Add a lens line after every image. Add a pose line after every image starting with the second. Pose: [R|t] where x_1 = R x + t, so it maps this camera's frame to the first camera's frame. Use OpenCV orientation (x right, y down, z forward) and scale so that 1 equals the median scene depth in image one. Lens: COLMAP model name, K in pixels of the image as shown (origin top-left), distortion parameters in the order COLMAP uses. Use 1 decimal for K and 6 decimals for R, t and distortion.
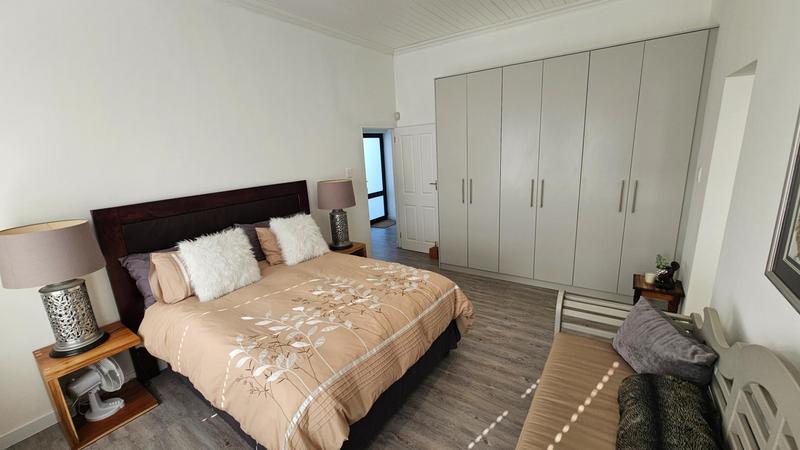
lens RADIAL K [[326.0, 0, 402.7], [0, 326.0, 223.1], [0, 0, 1]] dist [0.000417, 0.000718]
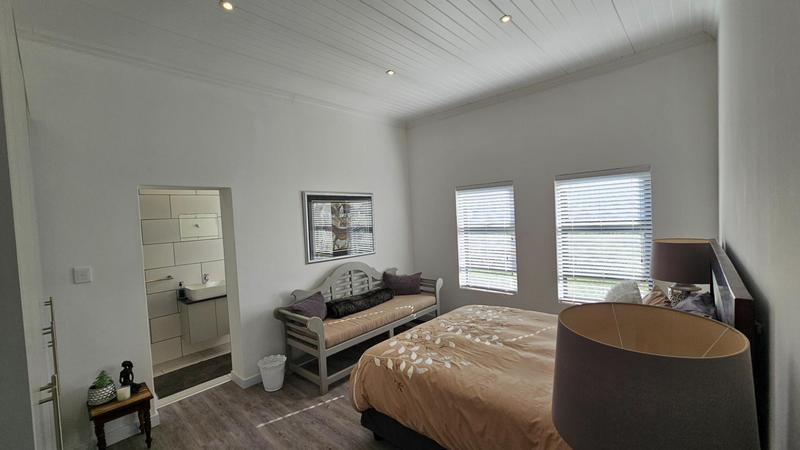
lens RADIAL K [[326.0, 0, 401.4], [0, 326.0, 226.8], [0, 0, 1]] dist [0.000417, 0.000718]
pose [[-0.984123, 0.099133, 0.147225, -0.131955], [0.132841, 0.961505, 0.240546, -0.409838], [-0.117712, 0.256284, -0.959407, 1.875371]]
